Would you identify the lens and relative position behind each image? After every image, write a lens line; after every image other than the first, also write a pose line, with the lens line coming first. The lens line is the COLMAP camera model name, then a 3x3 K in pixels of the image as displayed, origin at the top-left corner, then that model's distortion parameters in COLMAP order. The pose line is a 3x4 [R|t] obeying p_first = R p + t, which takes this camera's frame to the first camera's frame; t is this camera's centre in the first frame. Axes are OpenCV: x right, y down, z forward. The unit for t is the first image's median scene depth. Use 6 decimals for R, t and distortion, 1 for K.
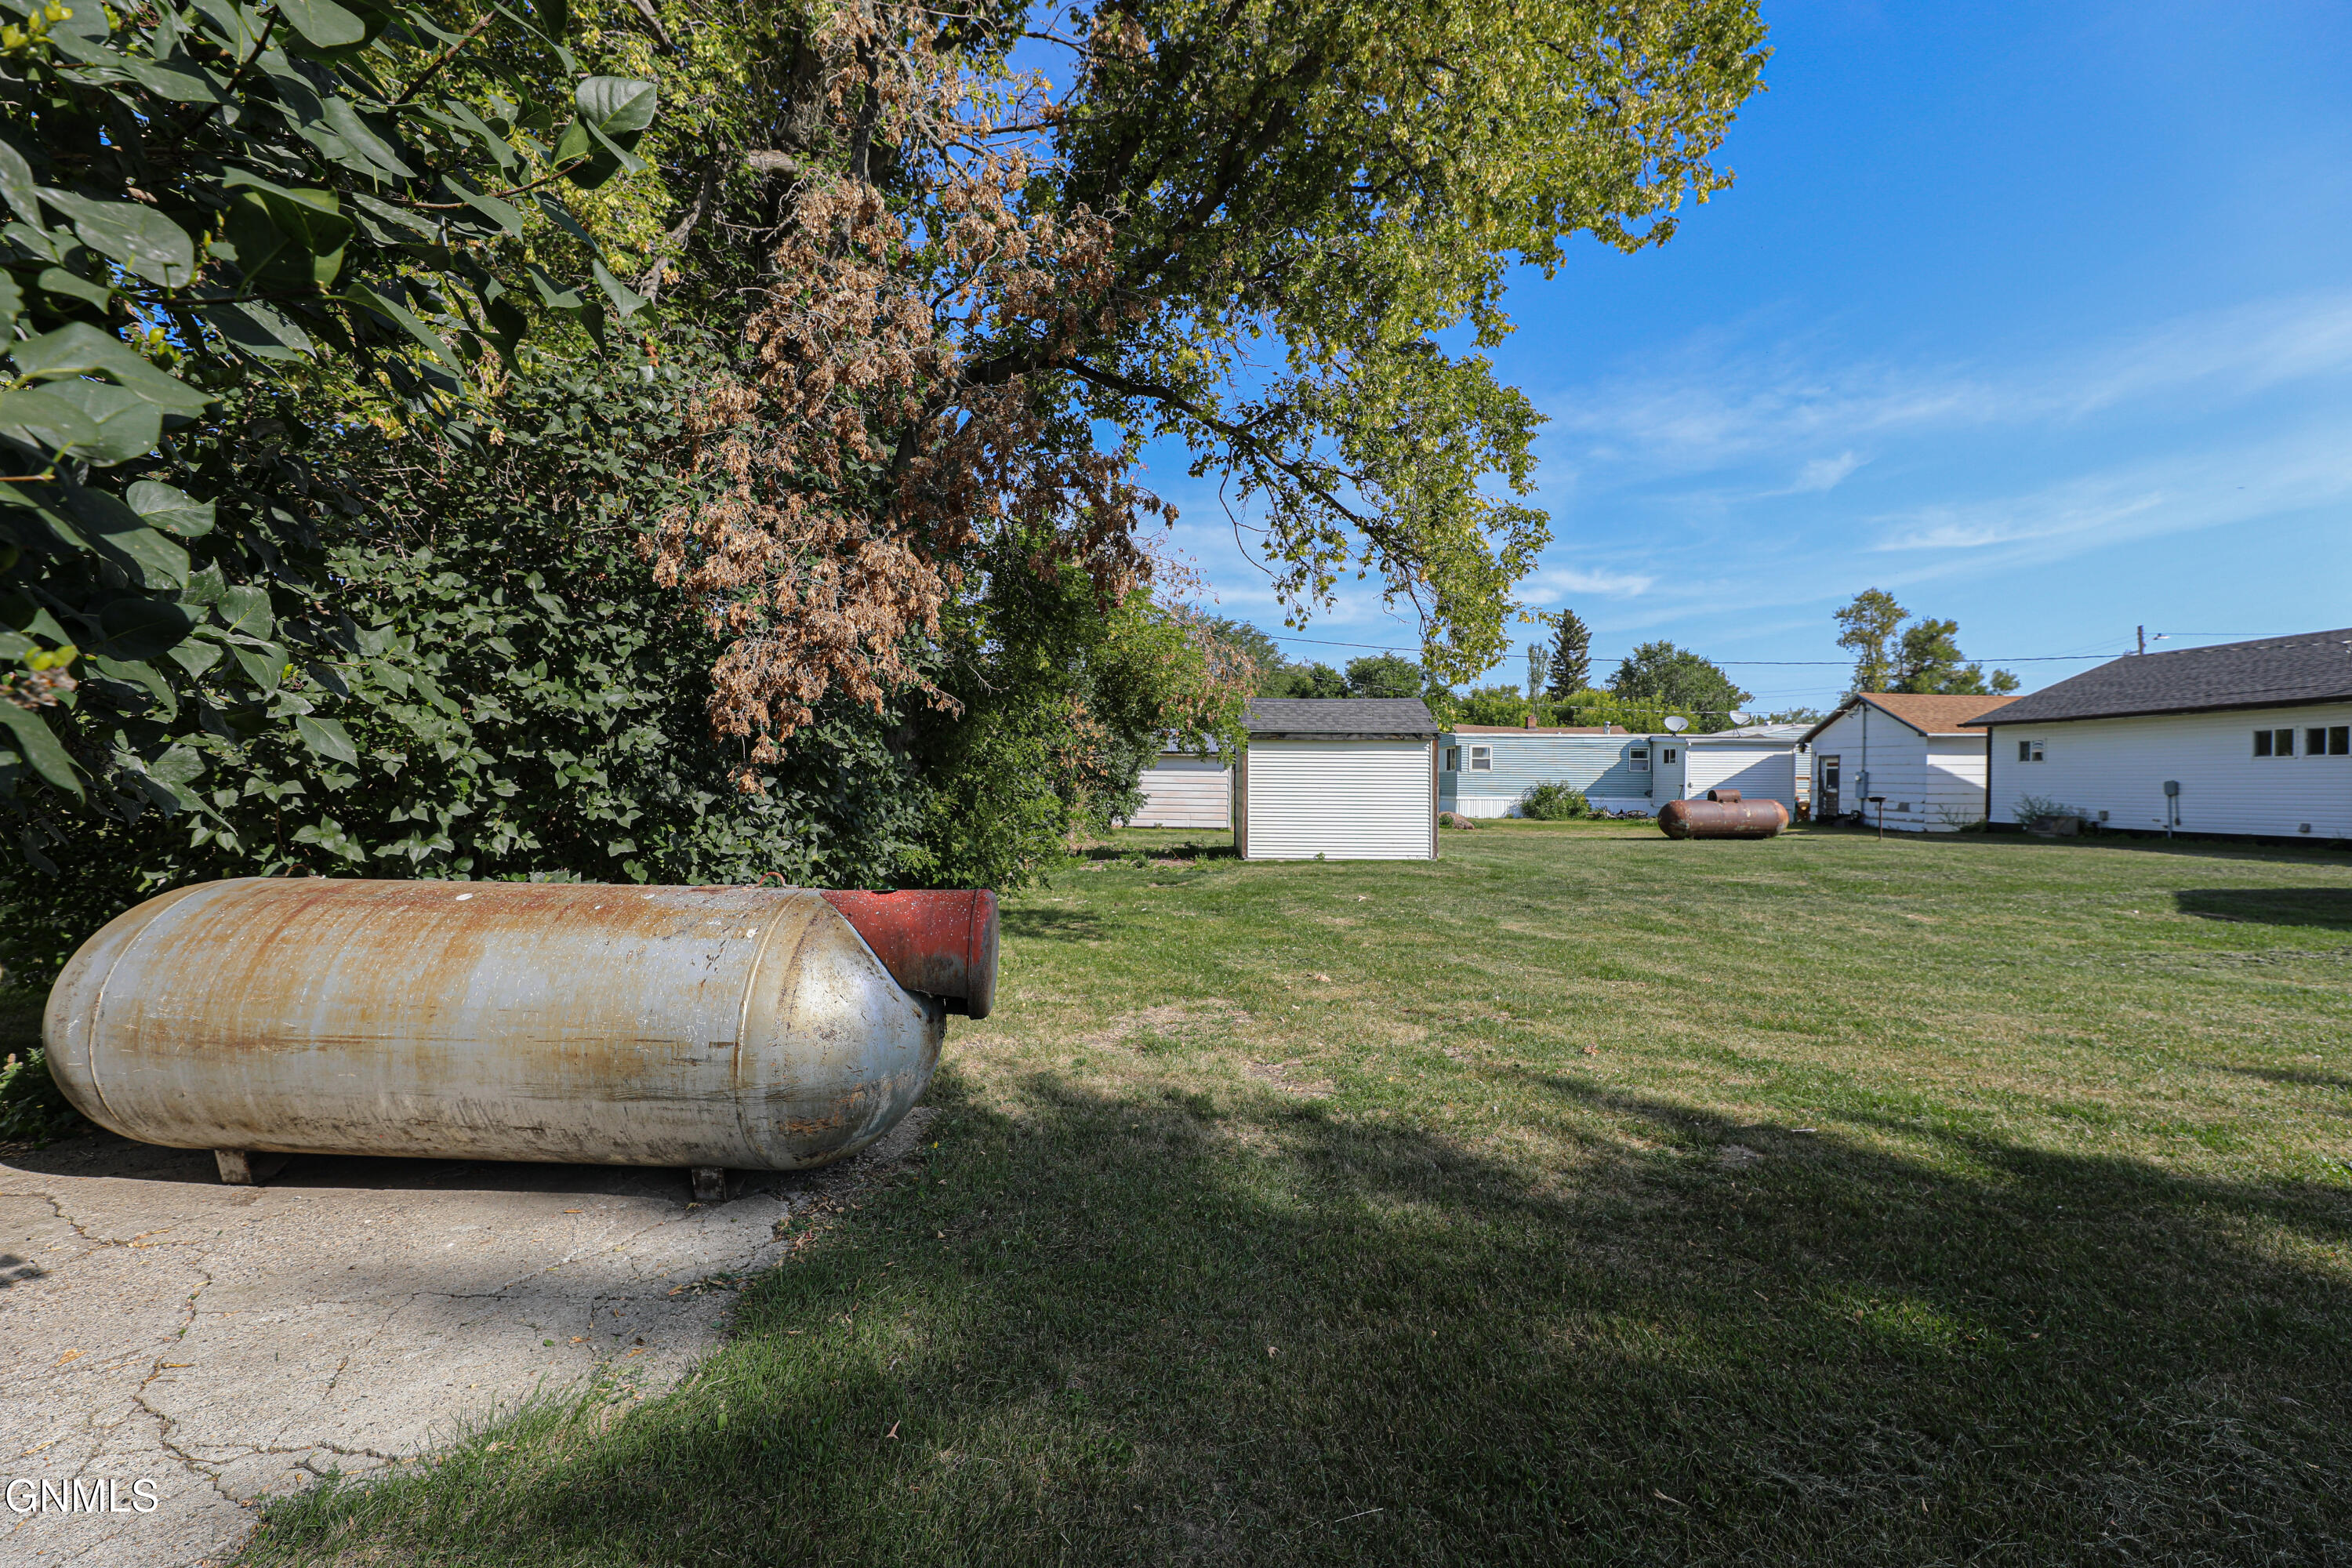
lens RADIAL K [[896.1, 0, 1176.0], [0, 896.1, 784.0], [0, 0, 1]] dist [0.000662, -0.002440]
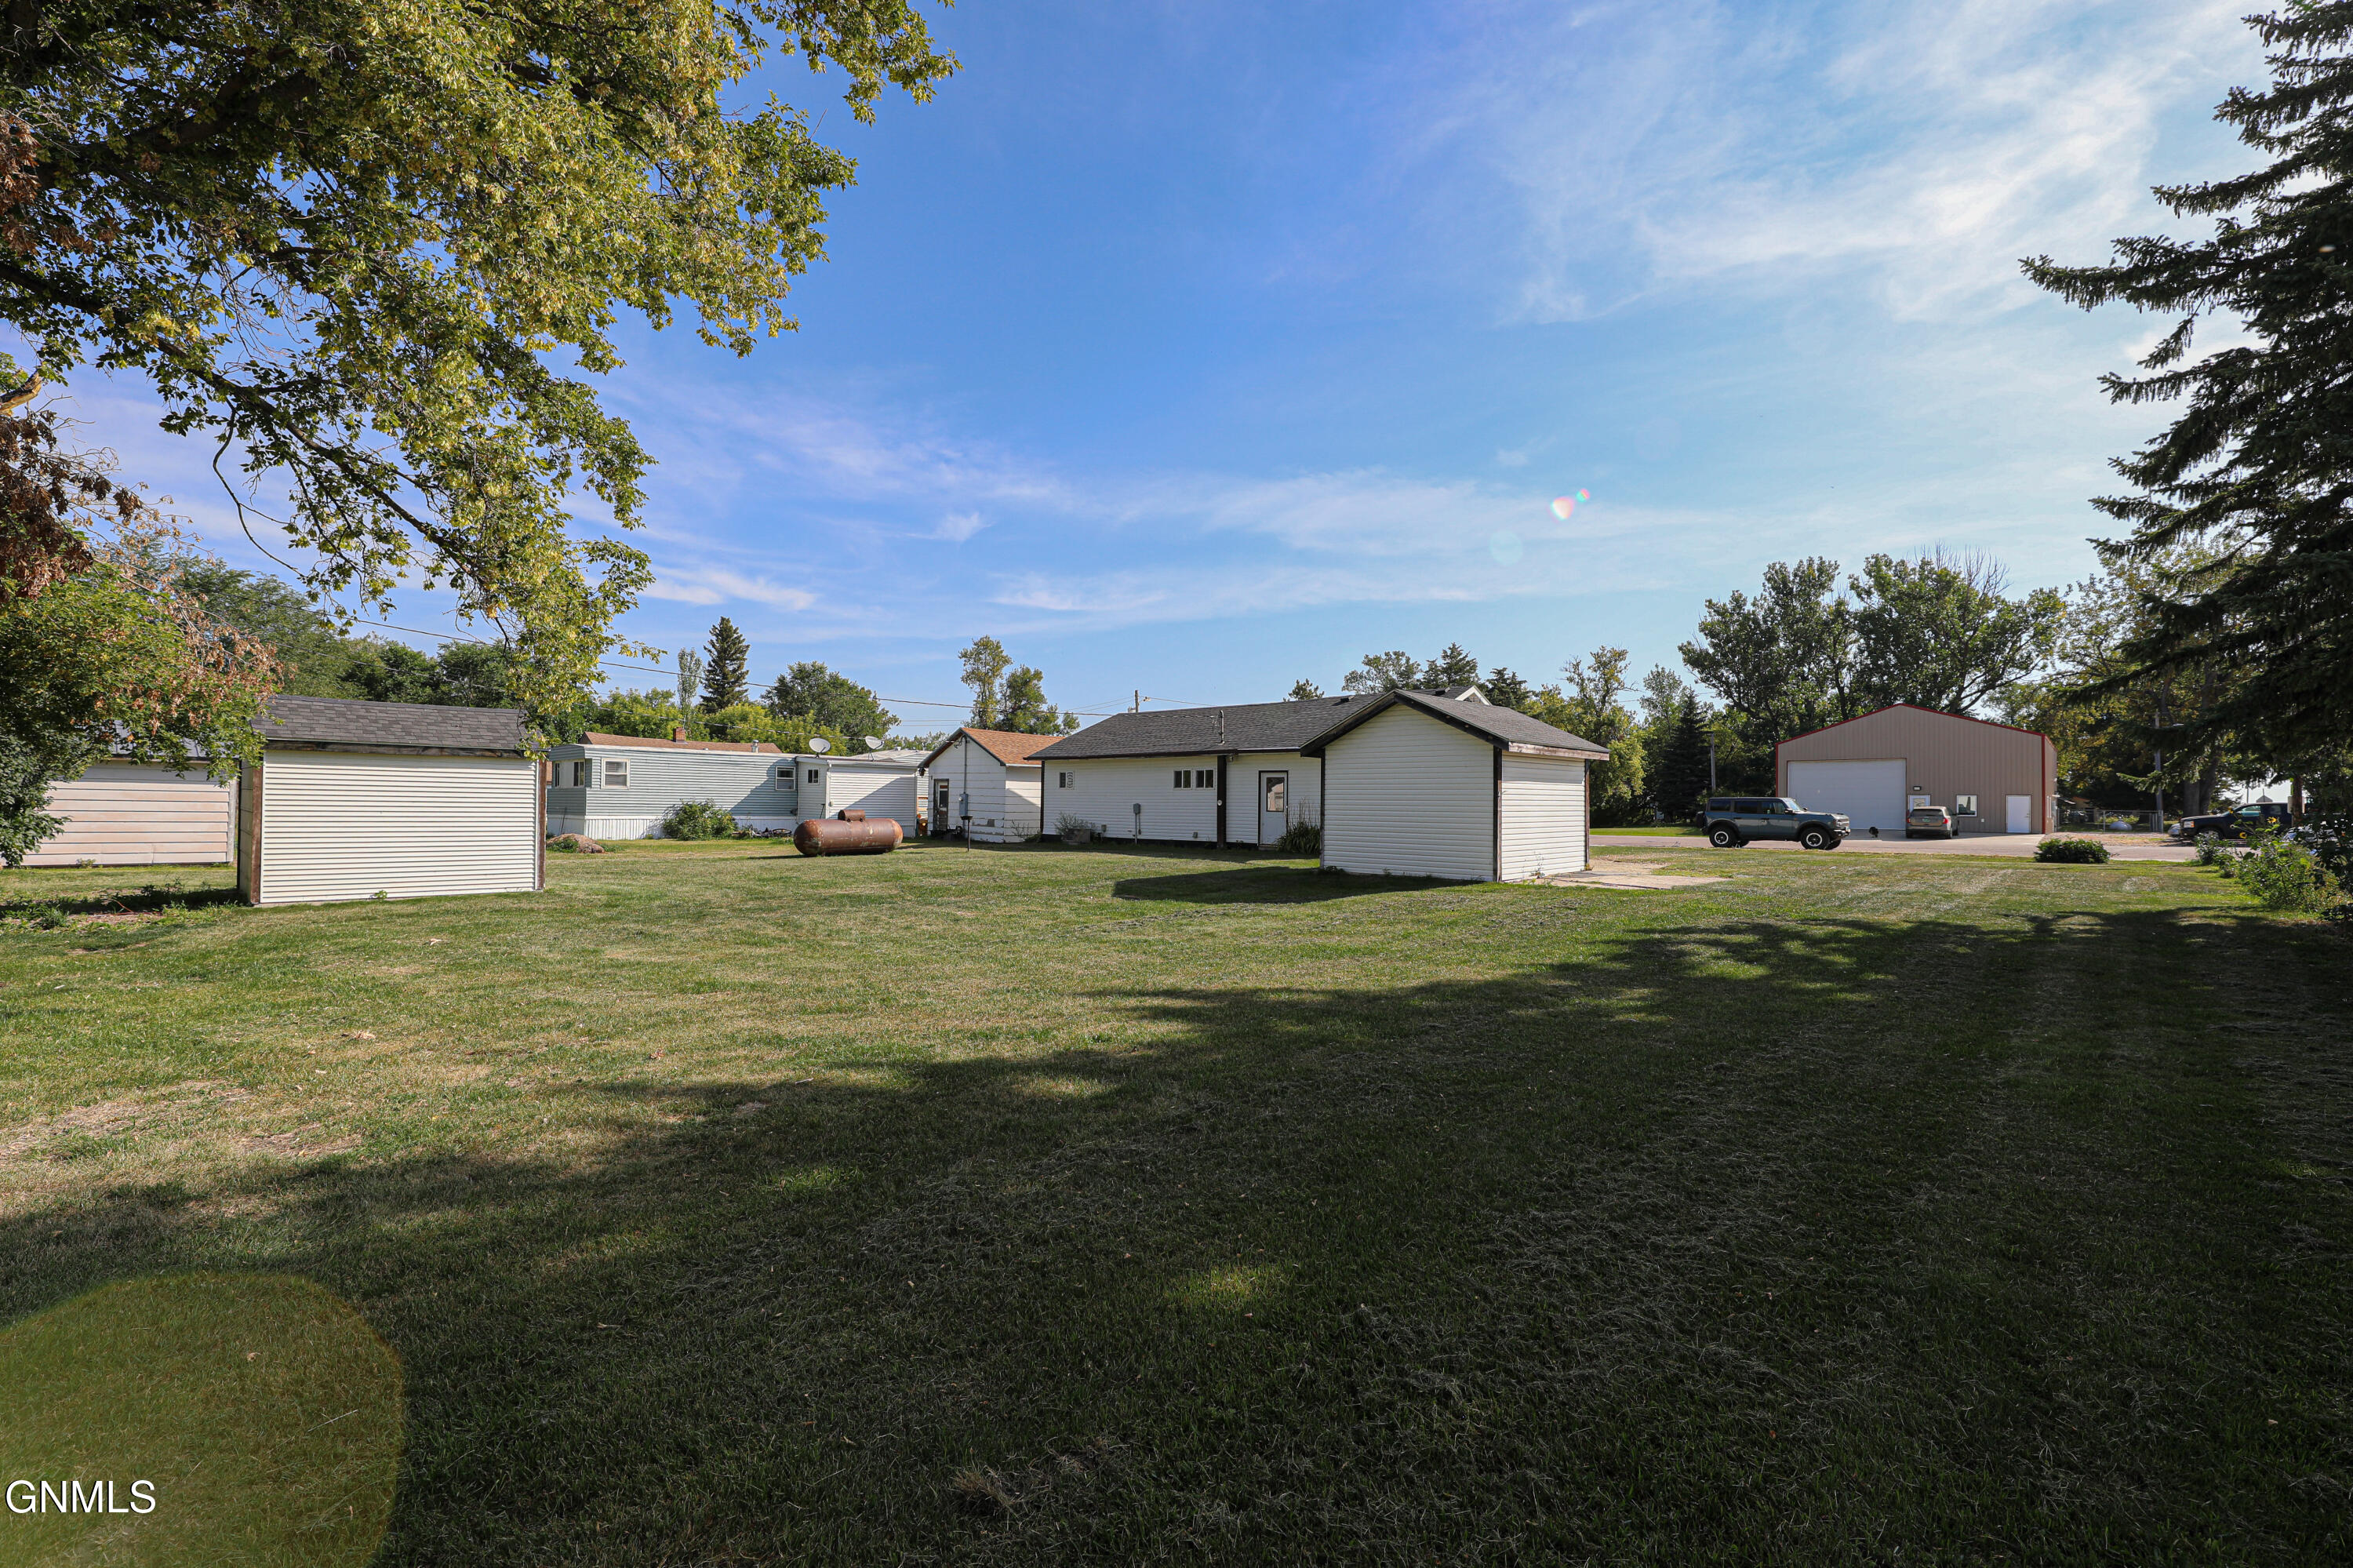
lens RADIAL K [[940.7, 0, 1125.8], [0, 940.7, 794.8], [0, 0, 1]] dist [0.001535, -0.002827]
pose [[0.683627, 0.014071, 0.729696, -0.003104], [-0.009839, 0.999901, -0.010063, -0.018954], [-0.729766, -0.000300, 0.683697, -0.179377]]
